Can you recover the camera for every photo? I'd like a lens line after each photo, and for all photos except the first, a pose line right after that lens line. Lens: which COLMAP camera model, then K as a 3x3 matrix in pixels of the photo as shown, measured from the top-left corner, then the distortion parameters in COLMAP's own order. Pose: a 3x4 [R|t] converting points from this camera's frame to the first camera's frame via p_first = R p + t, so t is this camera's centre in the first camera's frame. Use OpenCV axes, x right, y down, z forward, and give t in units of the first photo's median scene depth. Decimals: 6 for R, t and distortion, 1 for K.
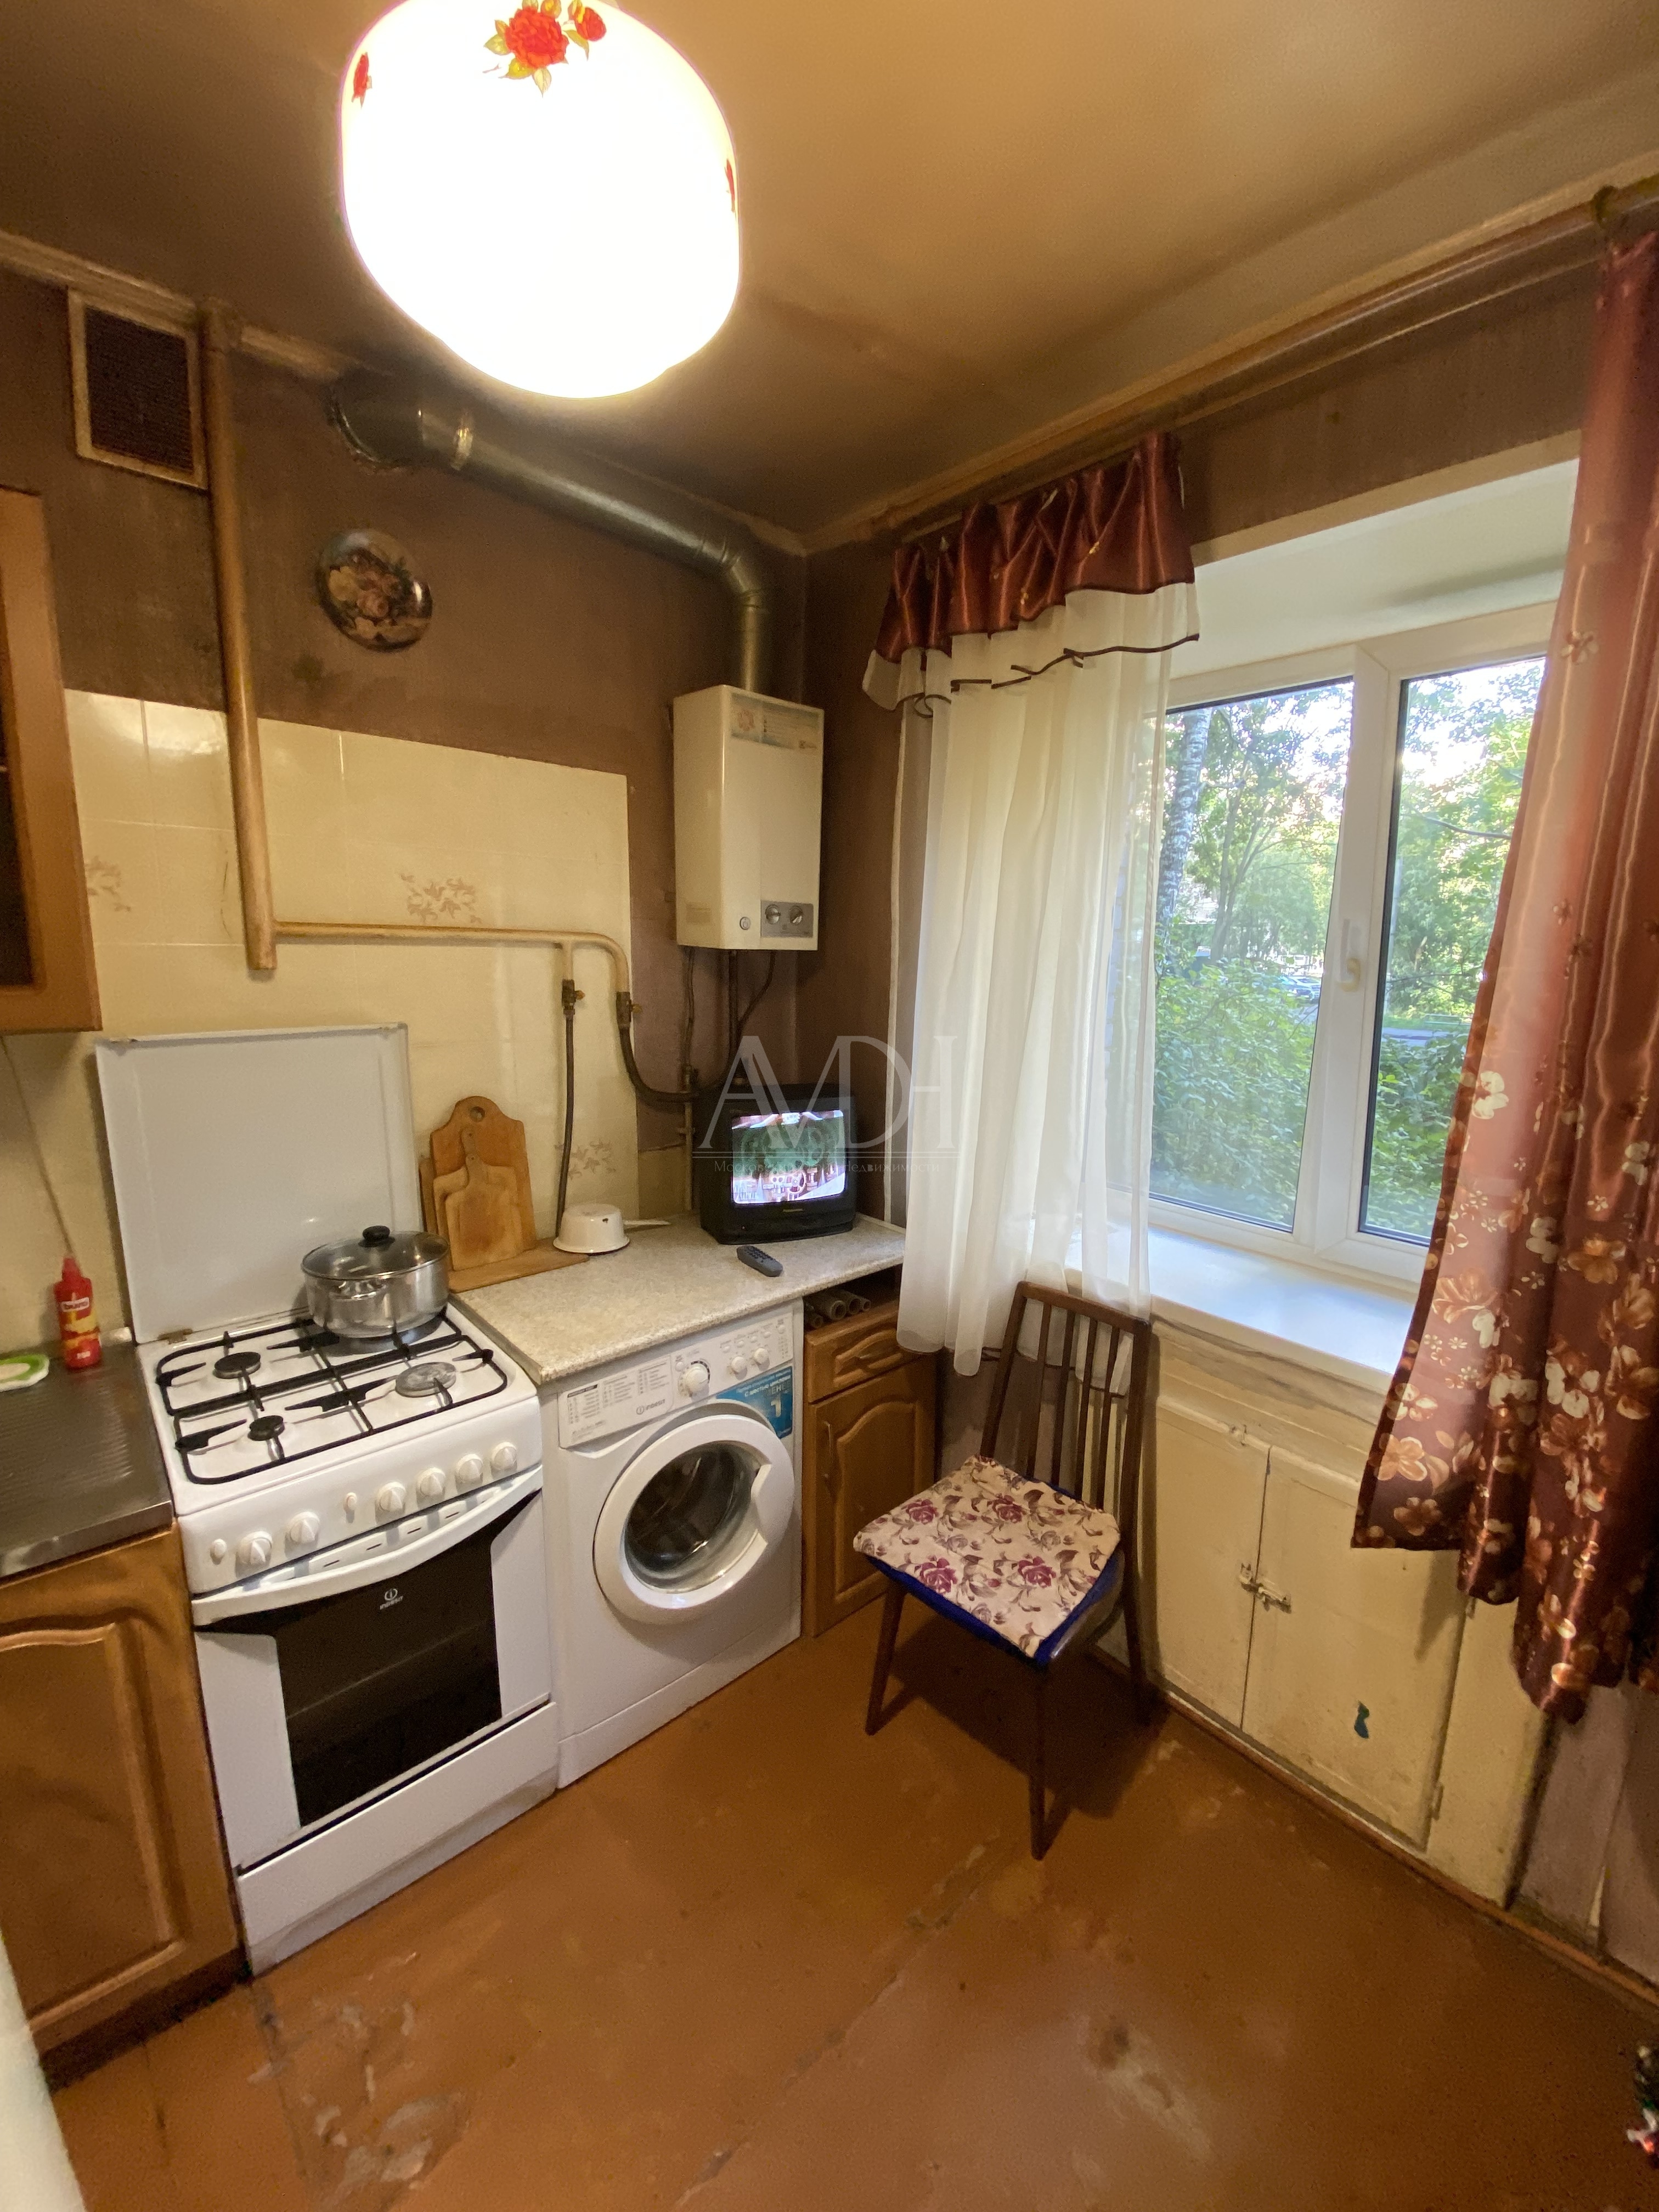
lens RADIAL K [[890.8, 0, 831.7], [0, 890.8, 1103.5], [0, 0, 1]] dist [0.010297, -0.016315]
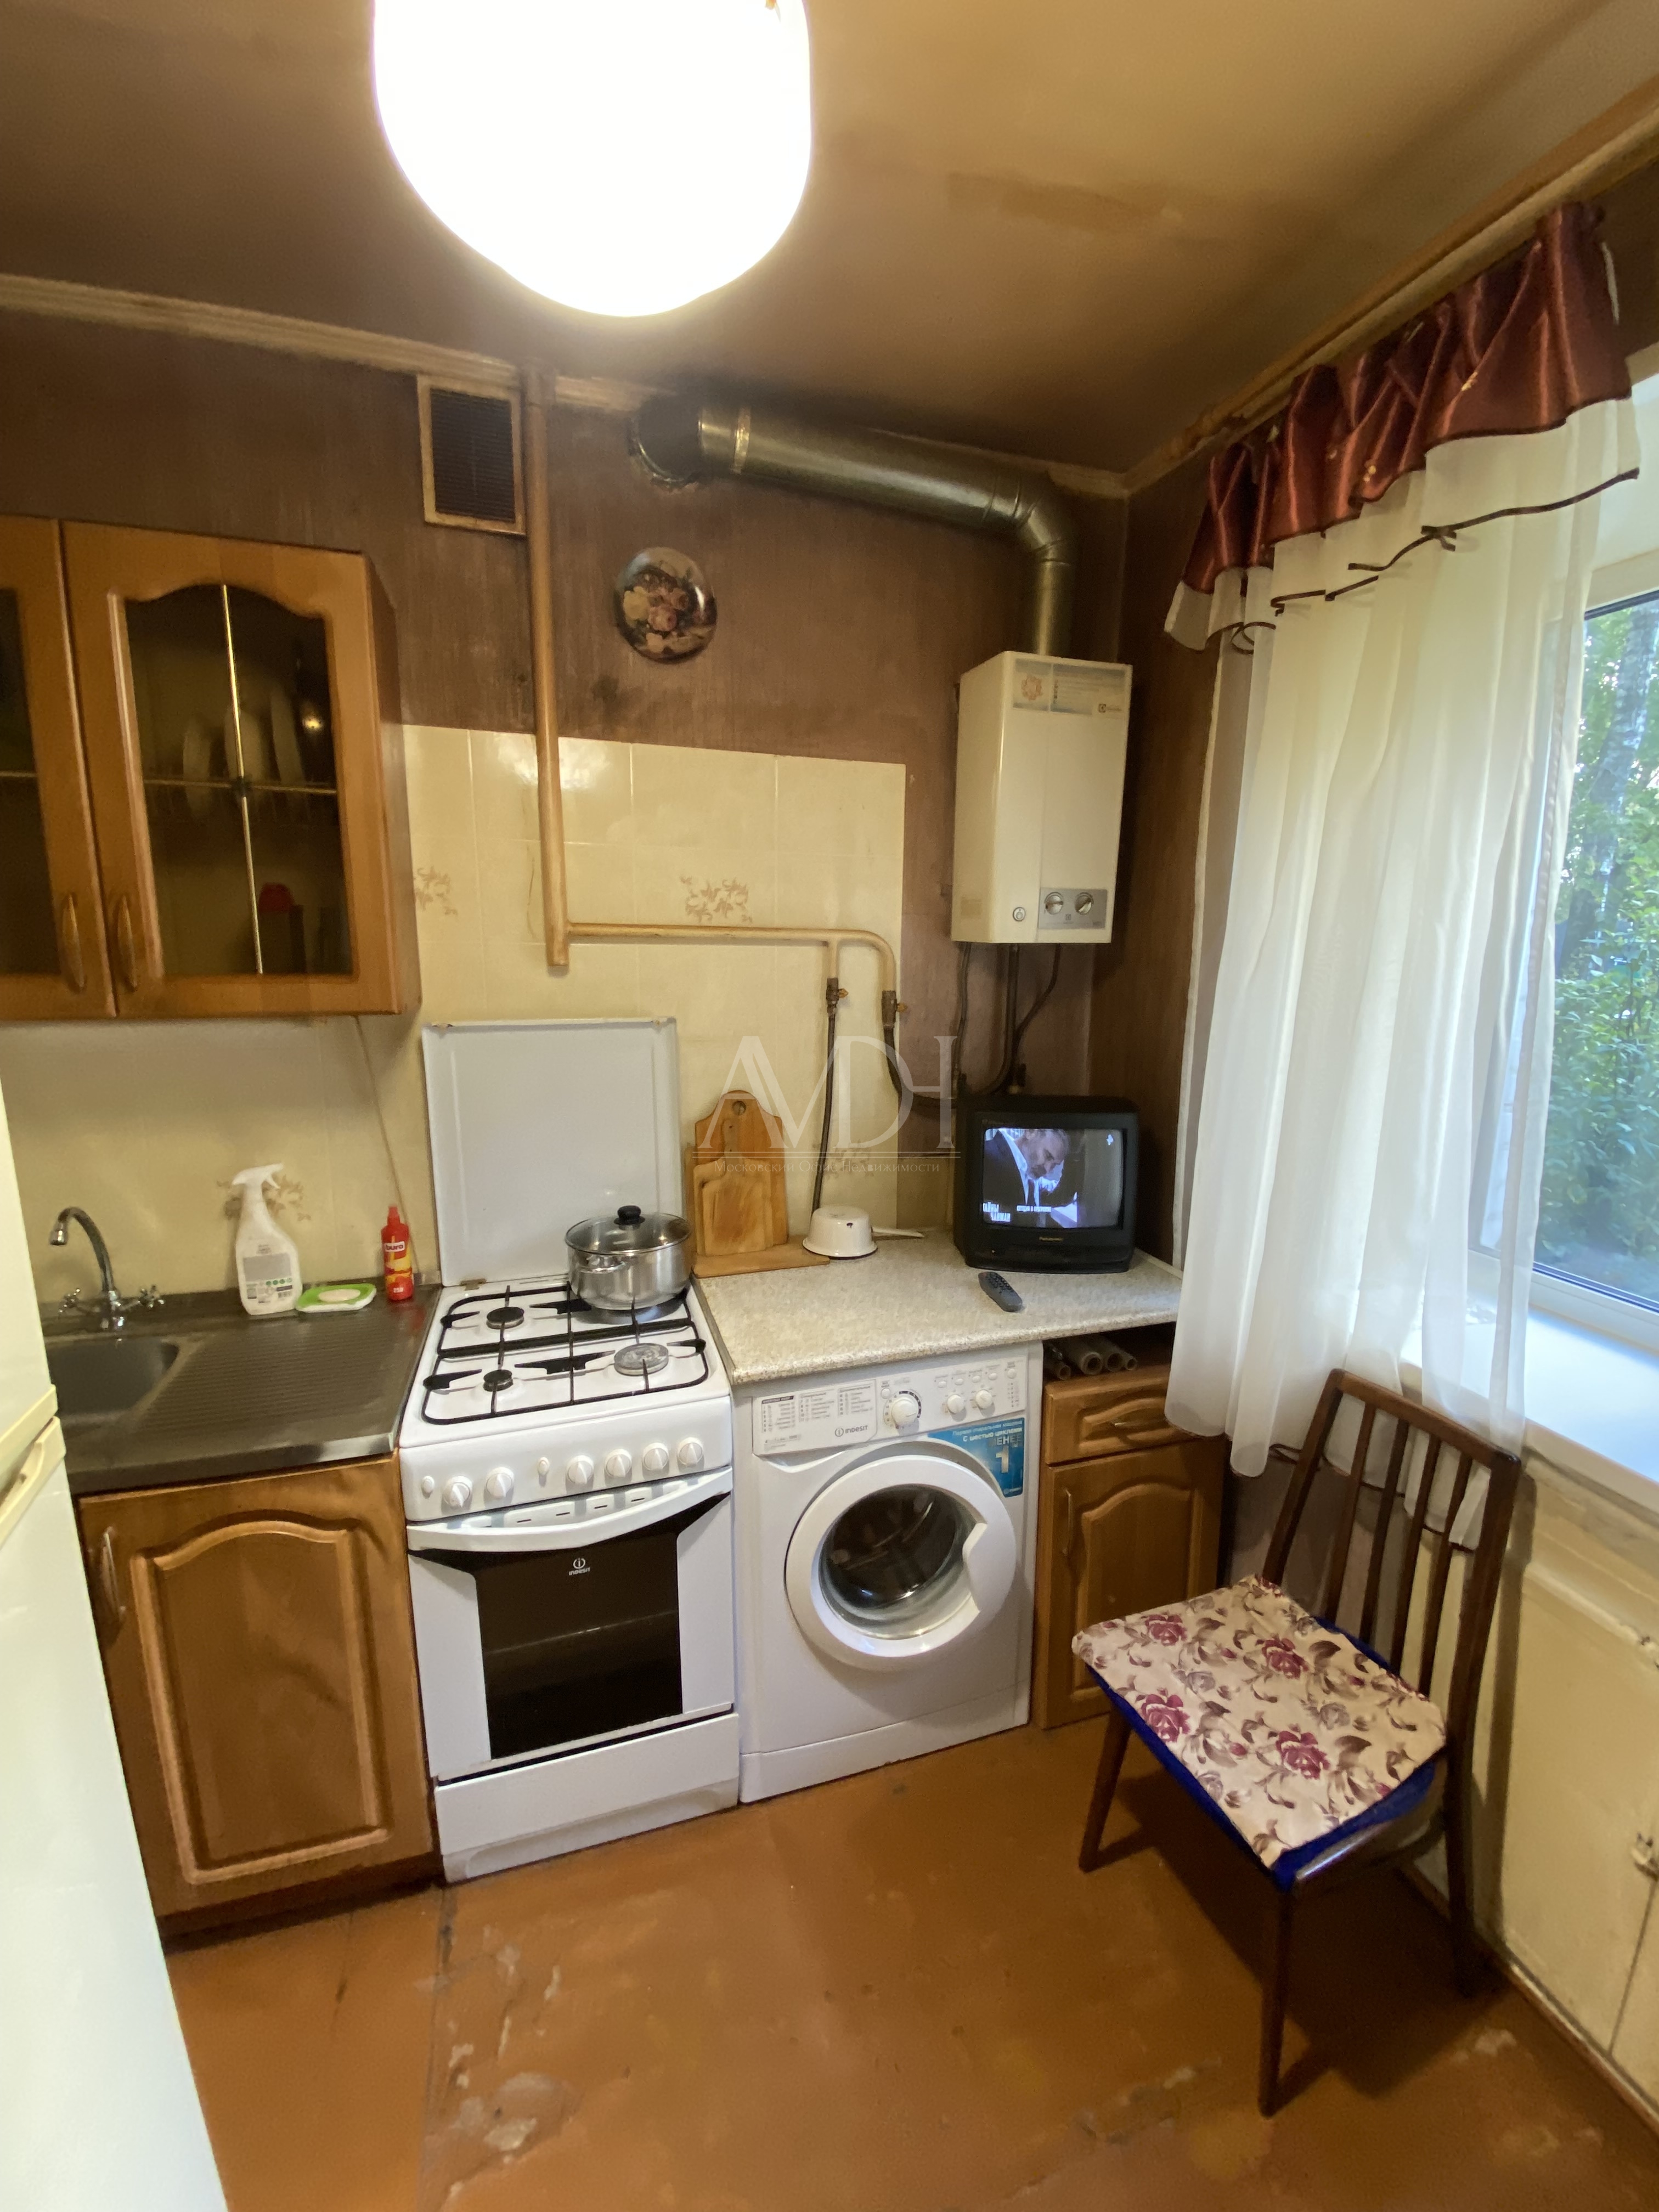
lens RADIAL K [[889.9, 0, 835.7], [0, 889.9, 1100.7], [0, 0, 1]] dist [0.017437, -0.019669]
pose [[0.911165, 0.057682, -0.407983, 0.138883], [-0.061462, 0.998102, 0.003850, -0.007049], [0.407431, 0.021567, 0.912981, 0.130419]]
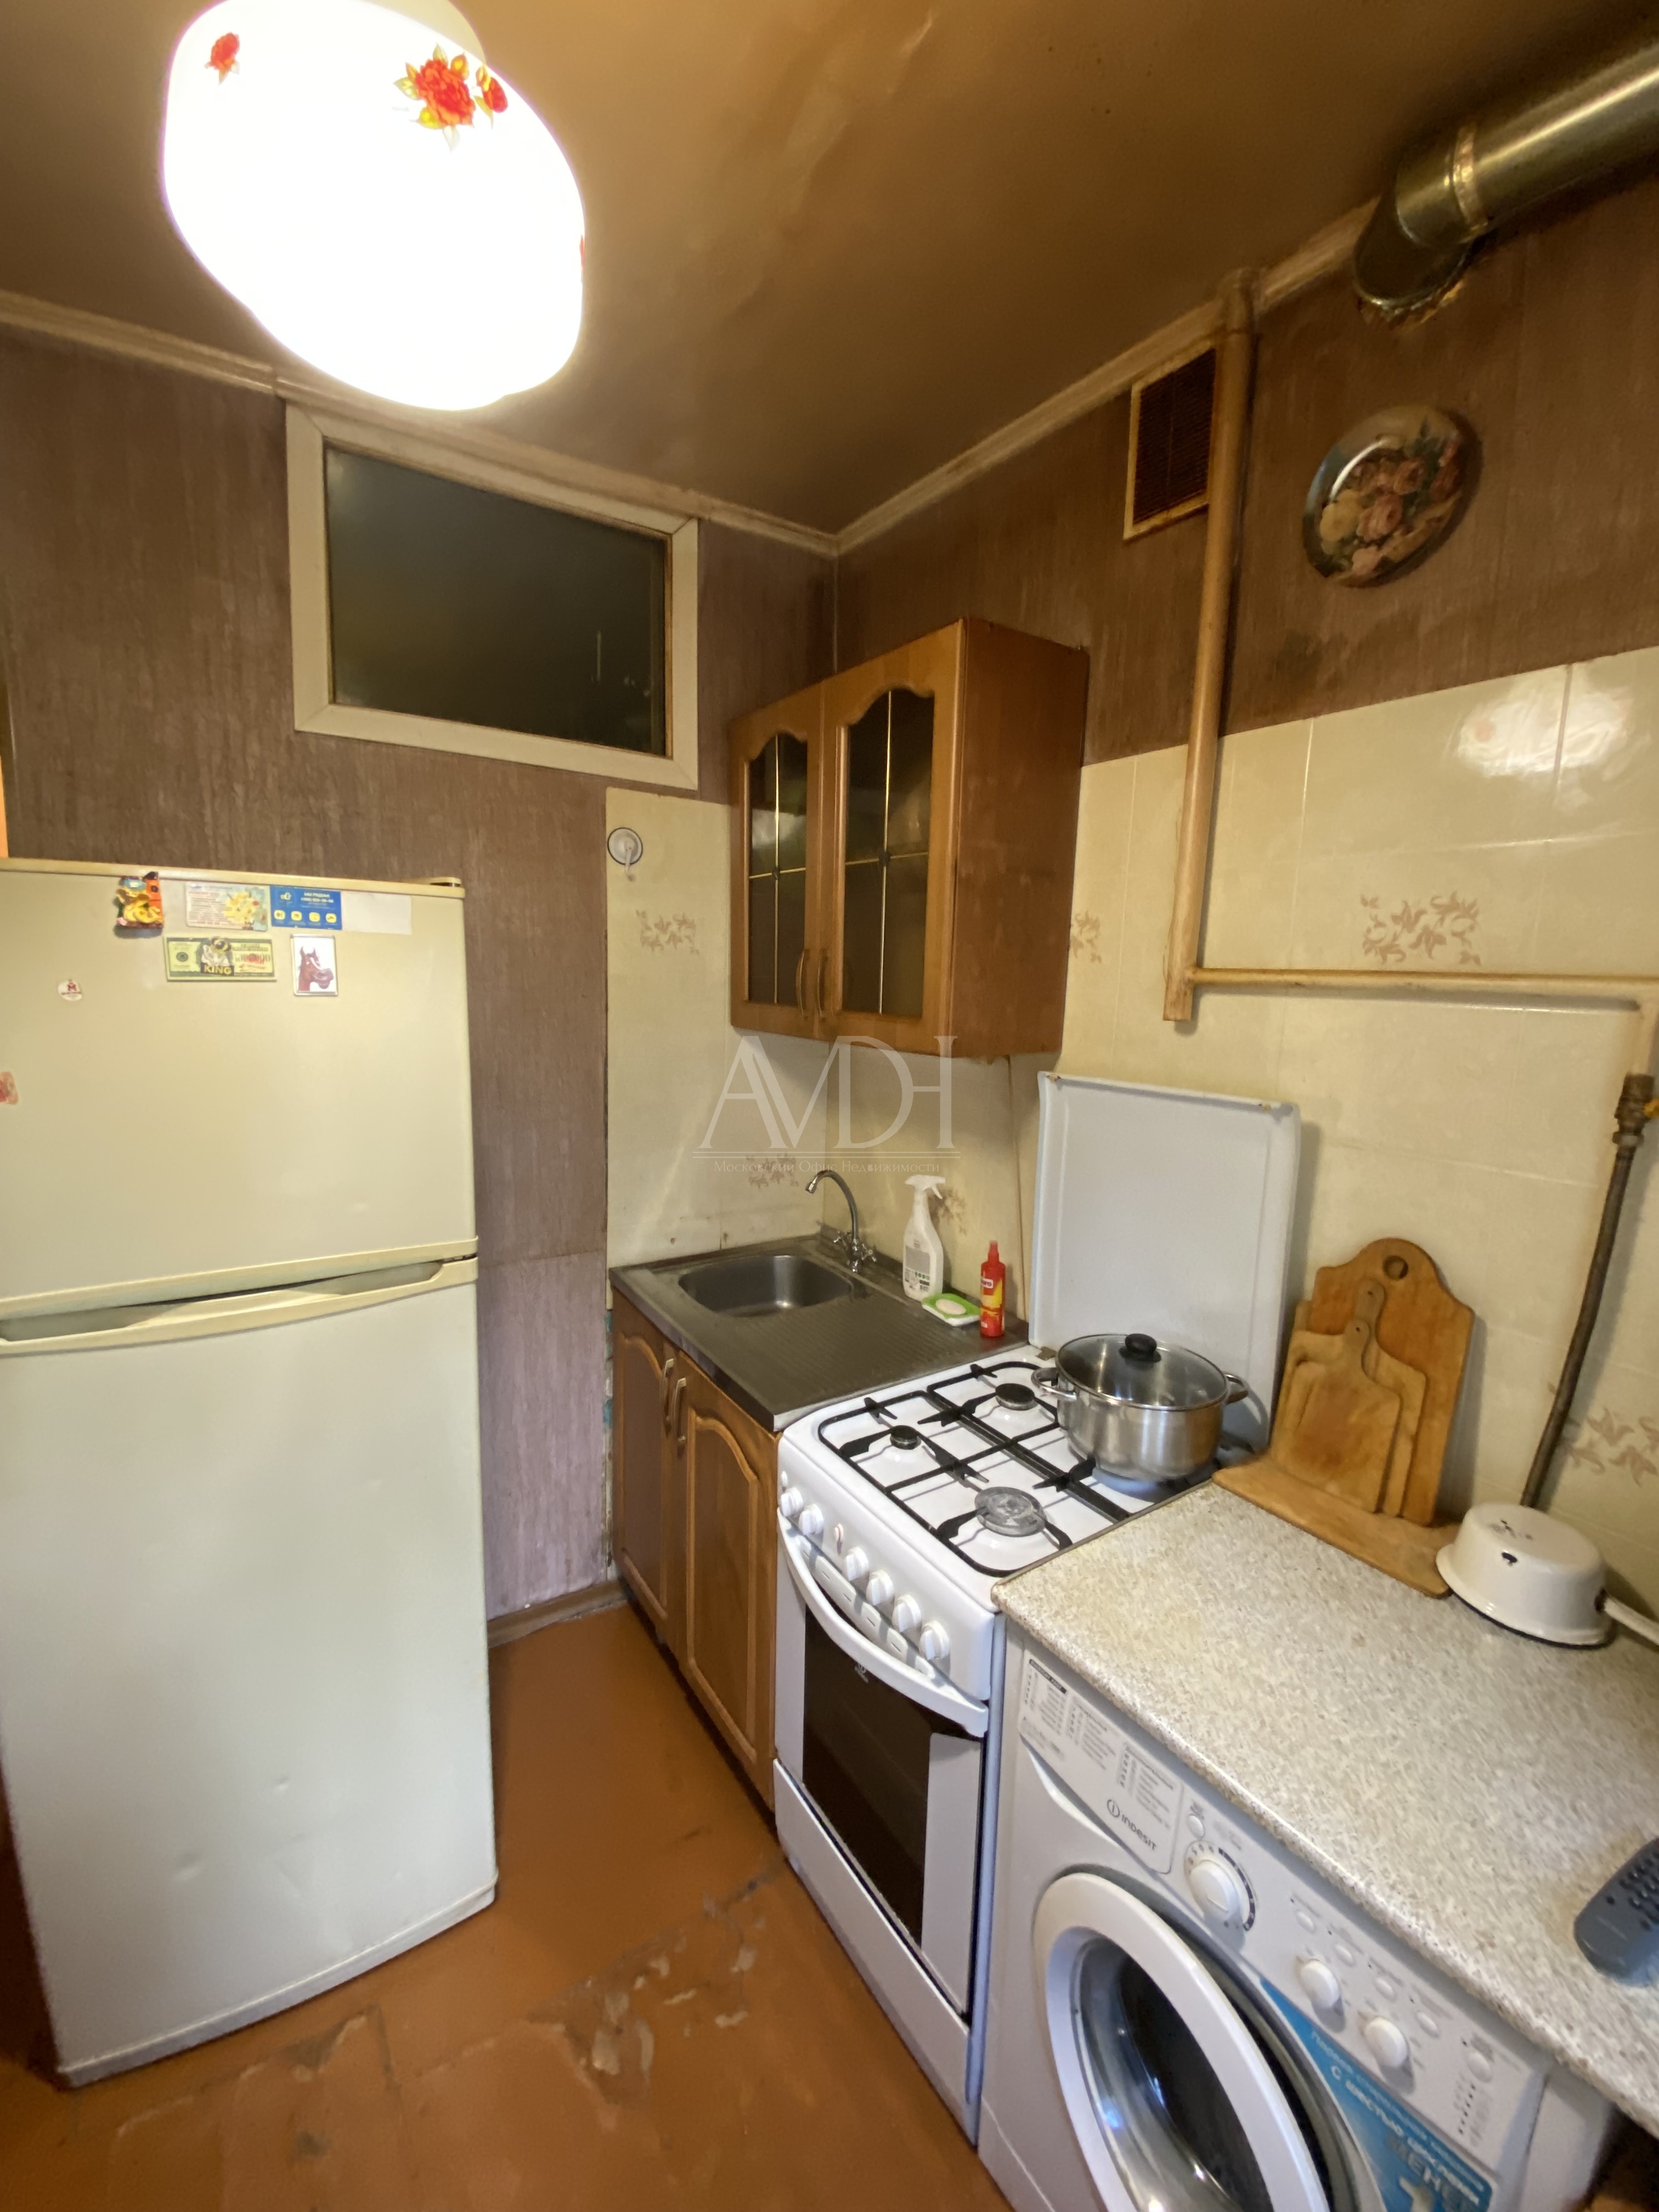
lens RADIAL K [[880.3, 0, 829.9], [0, 880.3, 1100.9], [0, 0, 1]] dist [0.031746, -0.026728]
pose [[-0.137887, 0.119493, -0.983213, 0.296656], [-0.204519, 0.967866, 0.146310, -0.128826], [0.969102, 0.221260, -0.109017, 0.762827]]
